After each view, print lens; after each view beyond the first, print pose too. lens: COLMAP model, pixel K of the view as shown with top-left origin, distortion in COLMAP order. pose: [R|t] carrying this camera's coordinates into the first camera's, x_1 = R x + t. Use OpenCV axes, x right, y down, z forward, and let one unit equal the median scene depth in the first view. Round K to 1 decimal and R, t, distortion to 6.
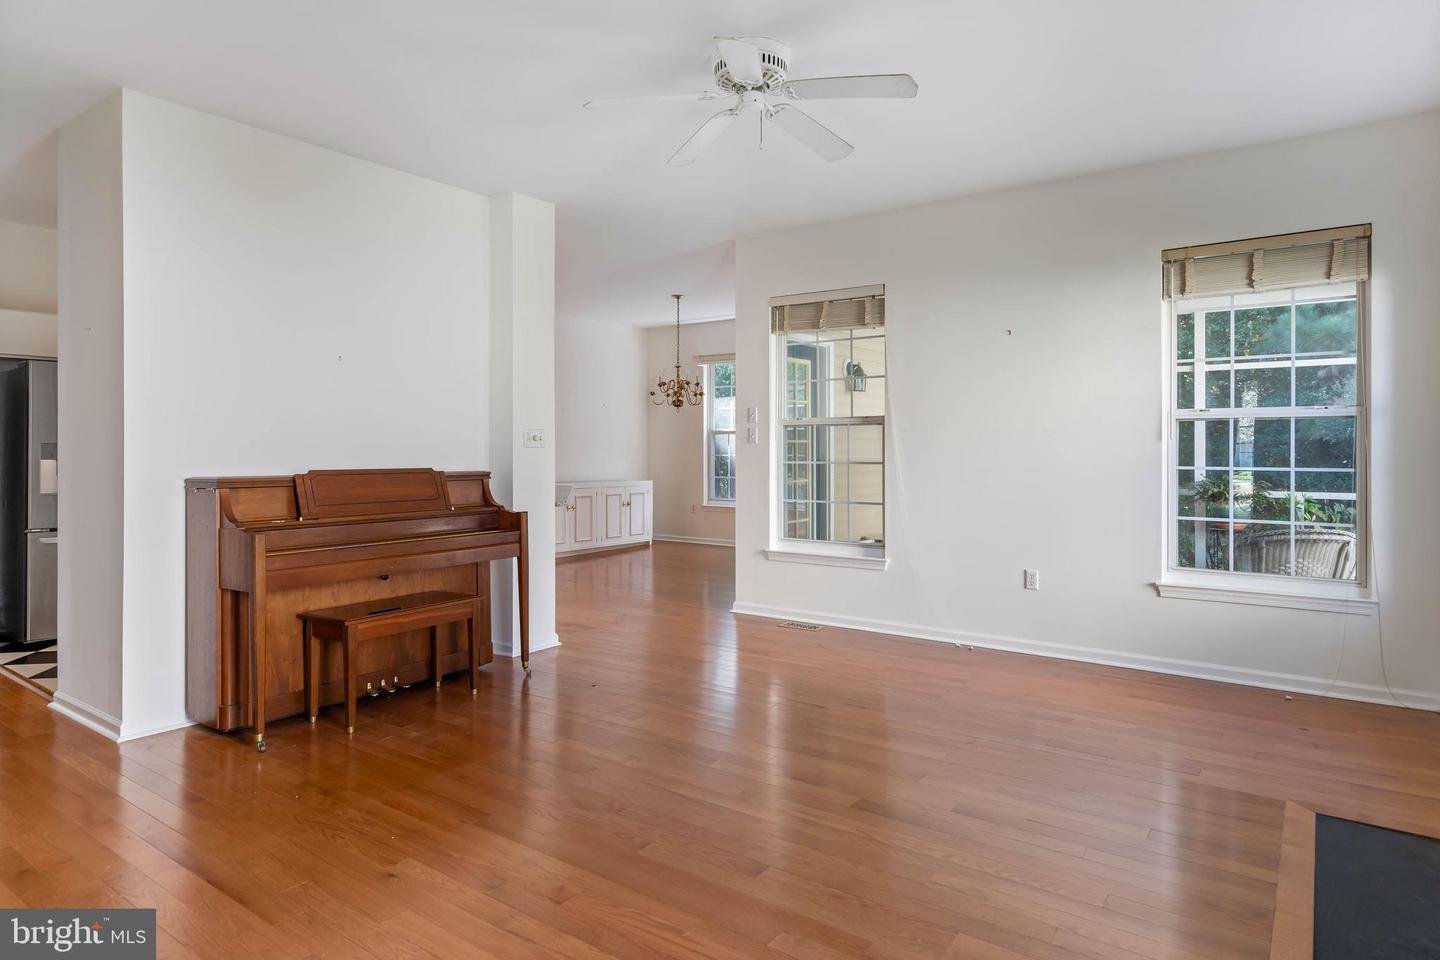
lens RADIAL K [[824.4, 0, 724.9], [0, 824.4, 446.5], [0, 0, 1]] dist [0.001056, 0.000795]
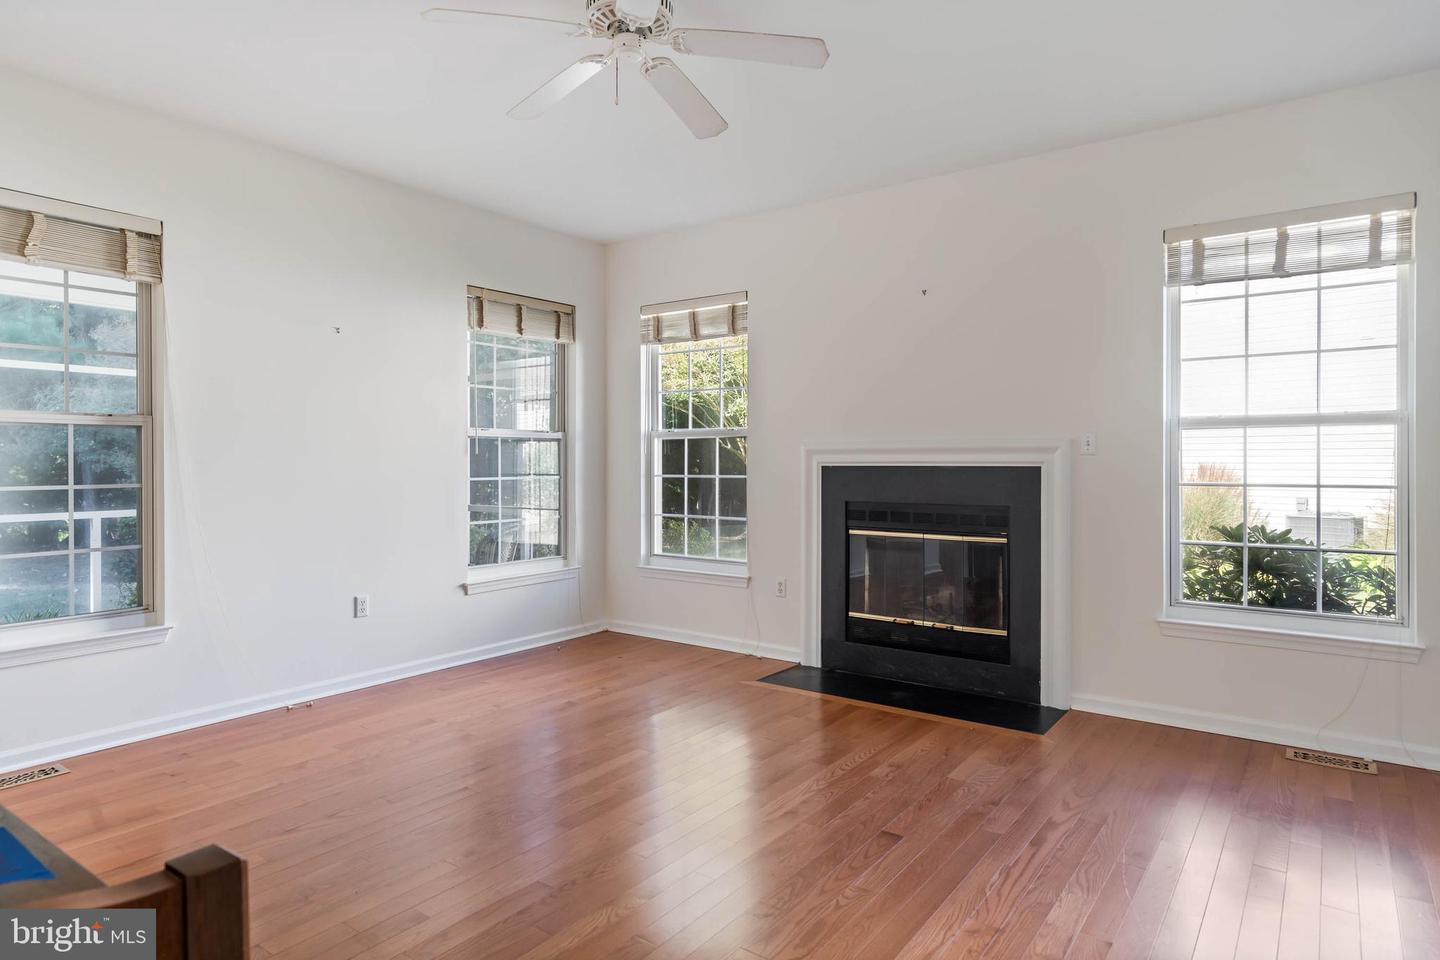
lens RADIAL K [[850.0, 0, 693.8], [0, 850.0, 461.0], [0, 0, 1]] dist [0.000080, -0.000677]
pose [[0.015474, -0.000234, 0.999880, -0.619035], [-0.000551, 1.000000, 0.000243, 0.000510], [-0.999880, -0.000555, 0.015474, 0.678788]]
